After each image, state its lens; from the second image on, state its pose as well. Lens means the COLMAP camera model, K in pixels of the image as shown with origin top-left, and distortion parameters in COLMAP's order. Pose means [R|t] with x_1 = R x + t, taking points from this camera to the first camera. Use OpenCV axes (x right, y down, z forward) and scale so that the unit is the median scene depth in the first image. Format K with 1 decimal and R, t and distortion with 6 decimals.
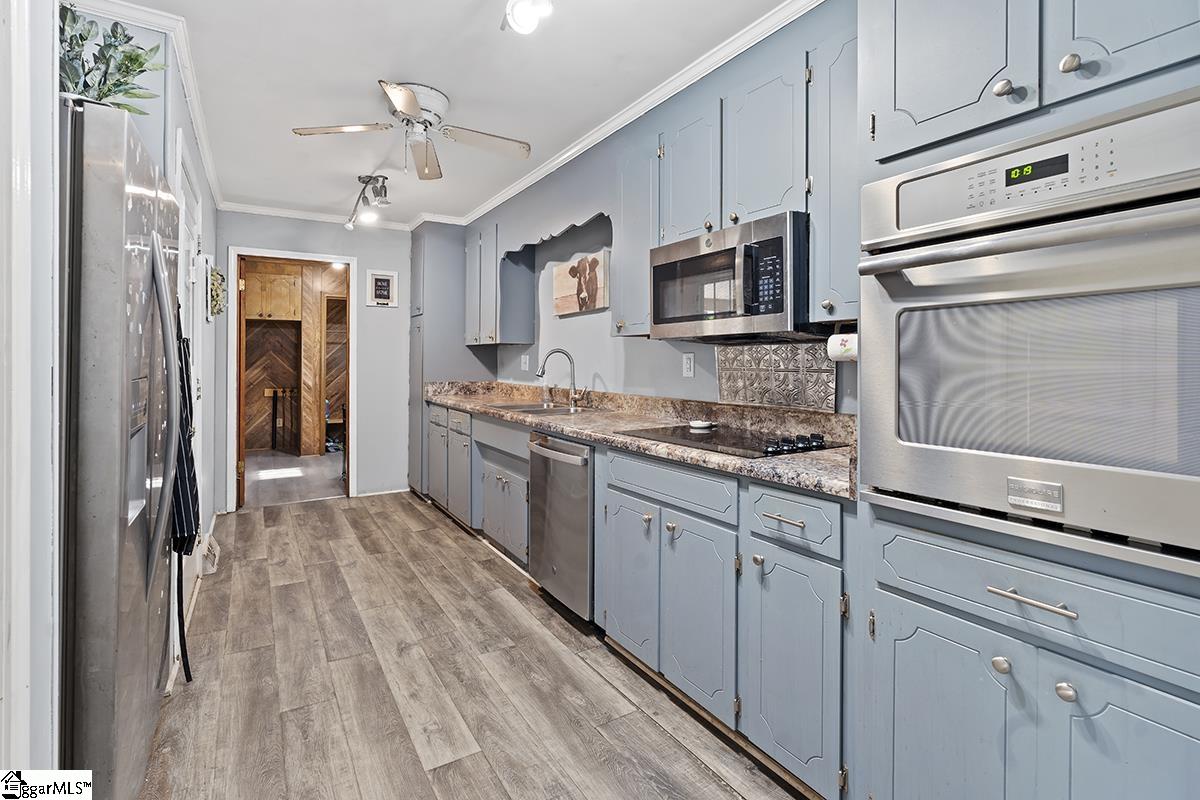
lens RADIAL K [[553.0, 0, 583.5], [0, 553.0, 358.0], [0, 0, 1]] dist [-0.004364, -0.000029]
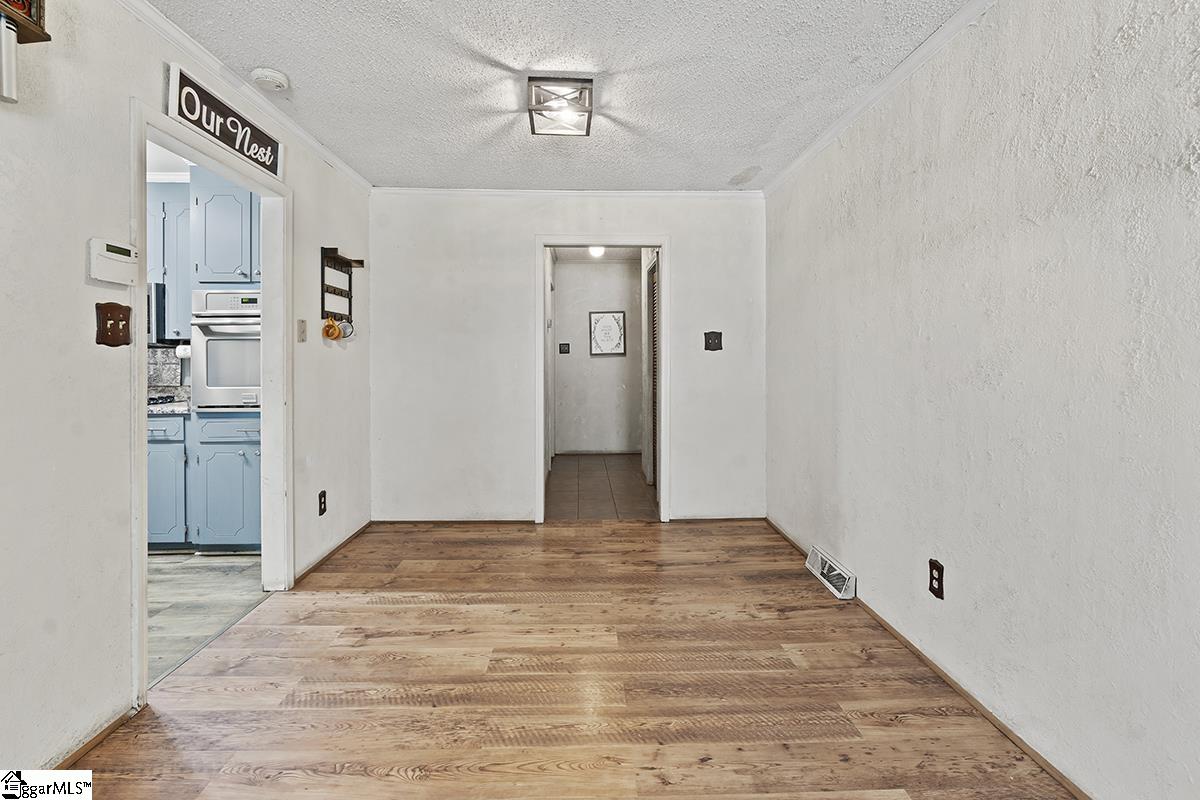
lens RADIAL K [[553.0, 0, 602.8], [0, 553.0, 362.4], [0, 0, 1]] dist [-0.004364, -0.000029]
pose [[0.468675, -0.010464, 0.883309, -0.897913], [-0.002406, 0.999911, 0.013122, -0.013620], [-0.883367, -0.008275, 0.468608, -1.952391]]
